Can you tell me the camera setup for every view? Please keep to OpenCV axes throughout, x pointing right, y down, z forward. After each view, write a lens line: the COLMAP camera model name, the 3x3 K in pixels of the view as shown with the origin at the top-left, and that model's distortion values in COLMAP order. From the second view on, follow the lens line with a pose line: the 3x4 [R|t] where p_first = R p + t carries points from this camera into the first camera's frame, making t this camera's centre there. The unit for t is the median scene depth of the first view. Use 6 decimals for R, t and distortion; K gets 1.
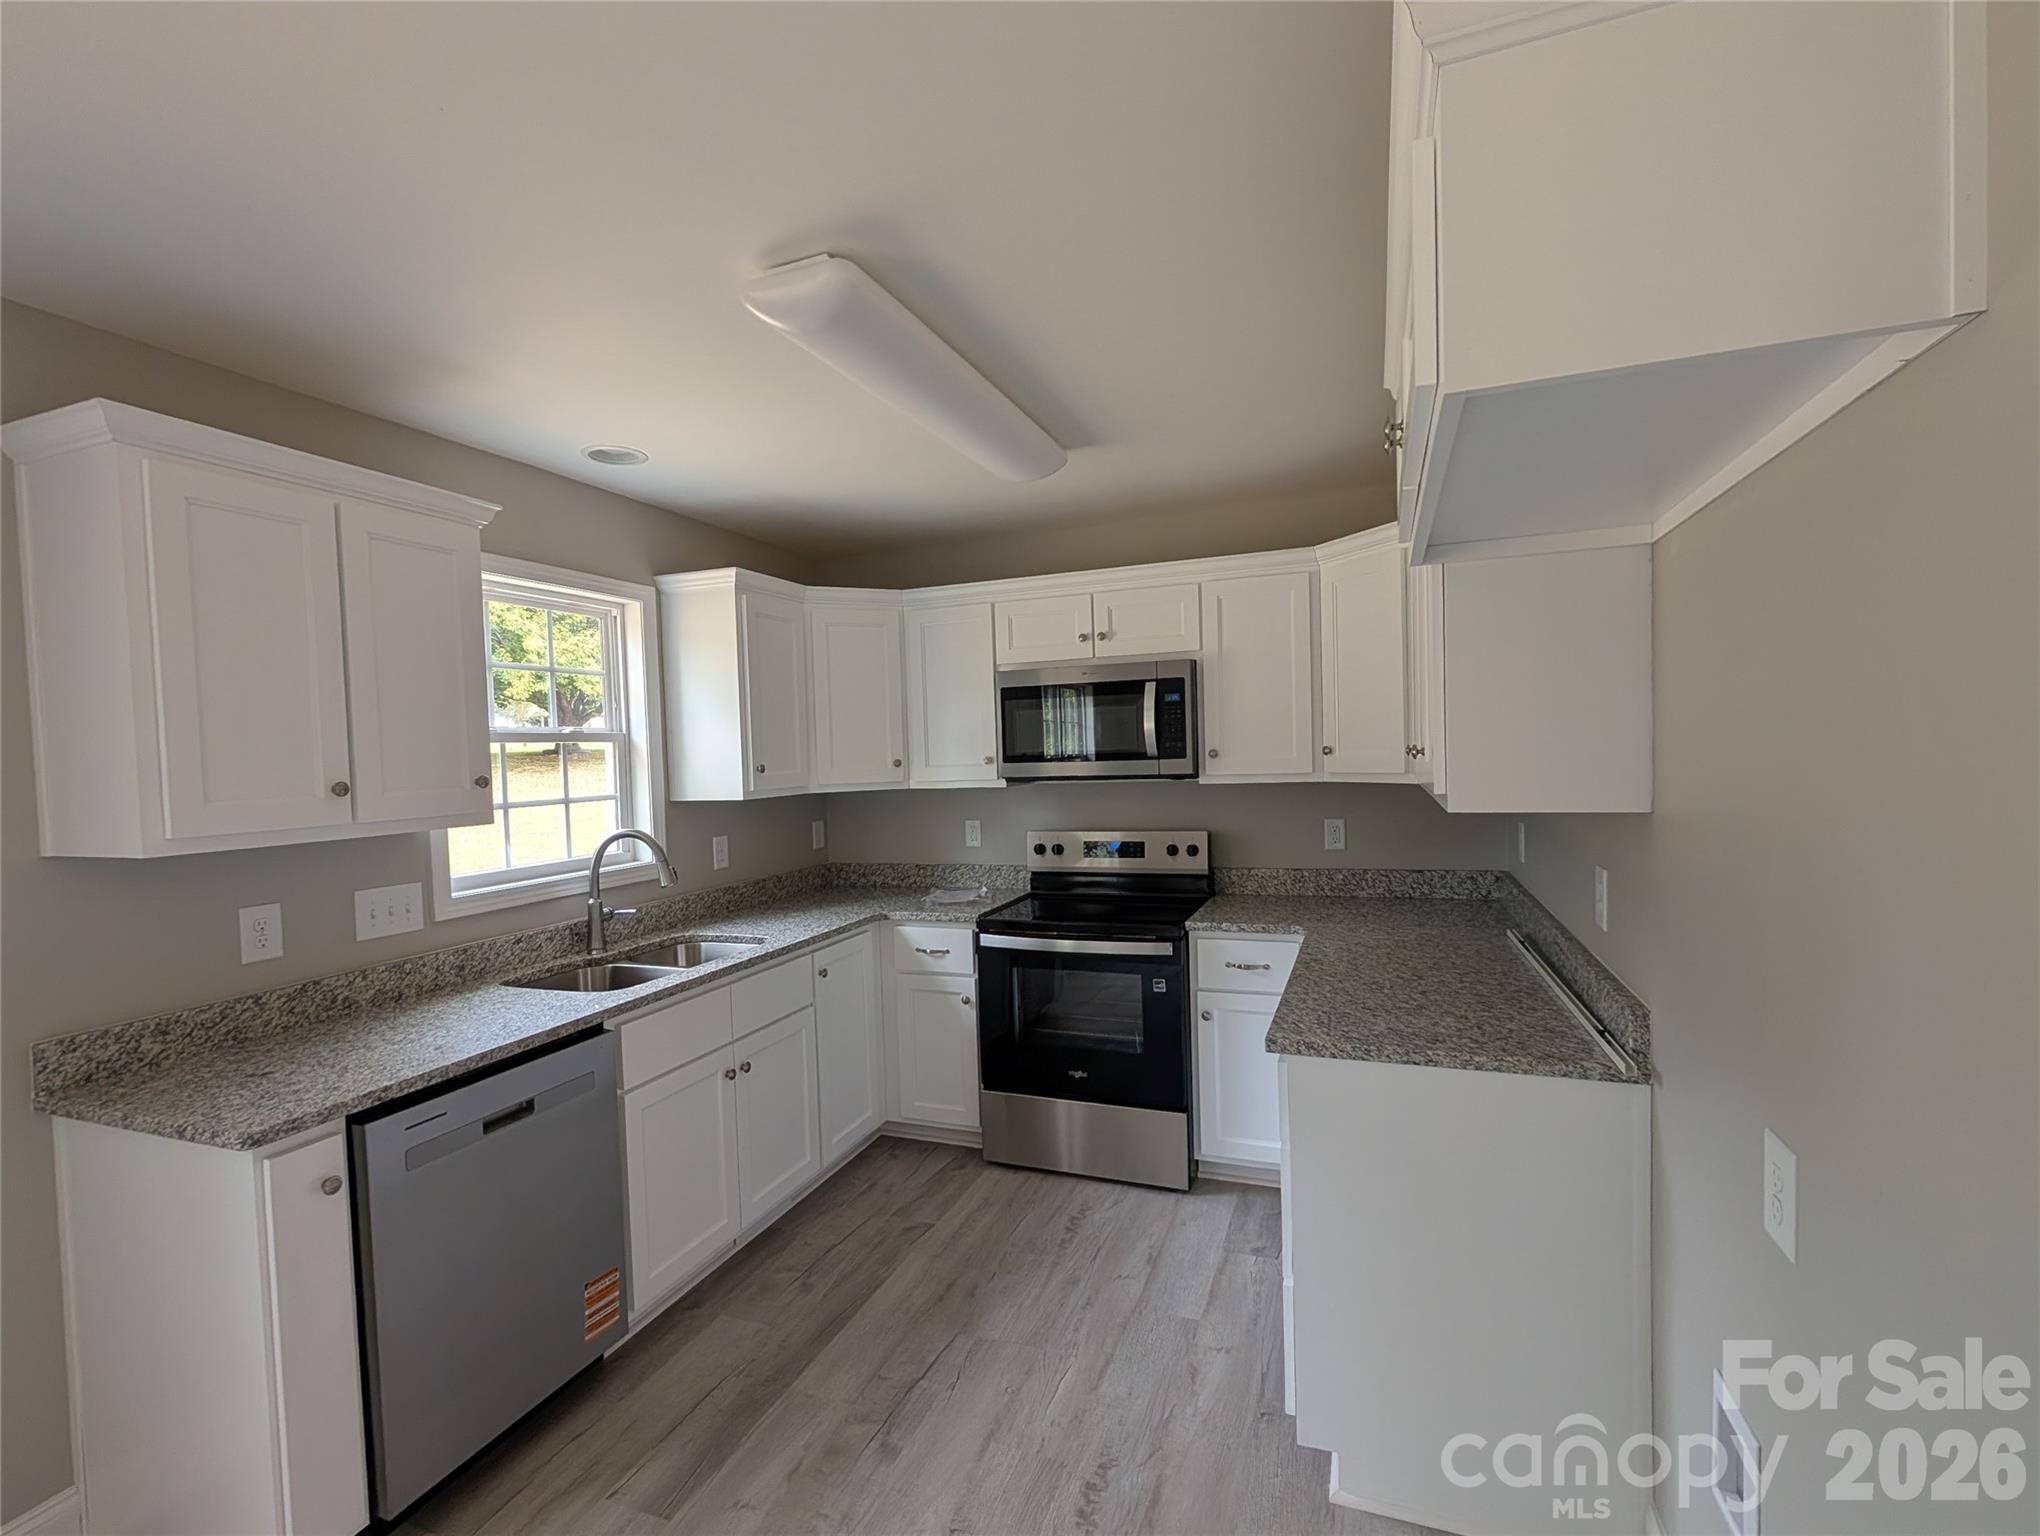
lens RADIAL K [[931.4, 0, 1017.5], [0, 931.4, 781.0], [0, 0, 1]] dist [-0.000151, 0.000403]
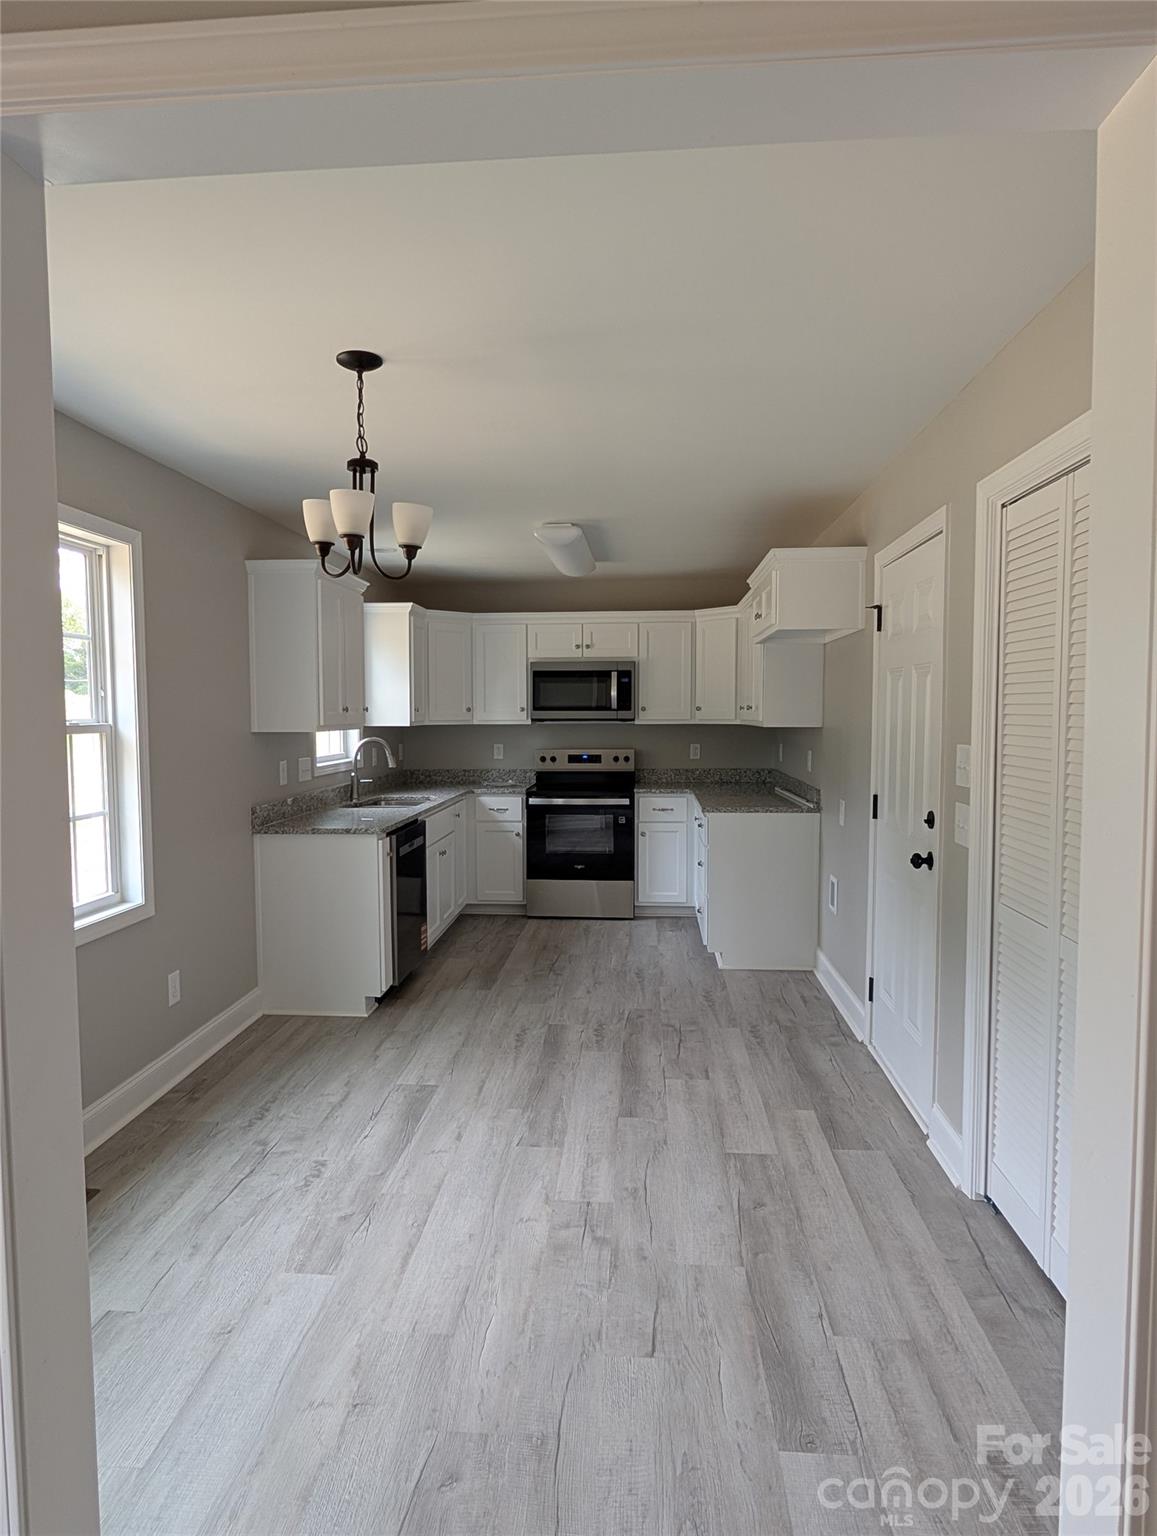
lens RADIAL K [[886.8, 0, 579.8], [0, 886.8, 761.9], [0, 0, 1]] dist [0.001502, -0.000131]
pose [[0.958309, 0.012890, 0.285444, -0.464590], [-0.018677, 0.999671, 0.017562, 0.054110], [-0.285124, -0.022162, 0.958234, -0.793935]]
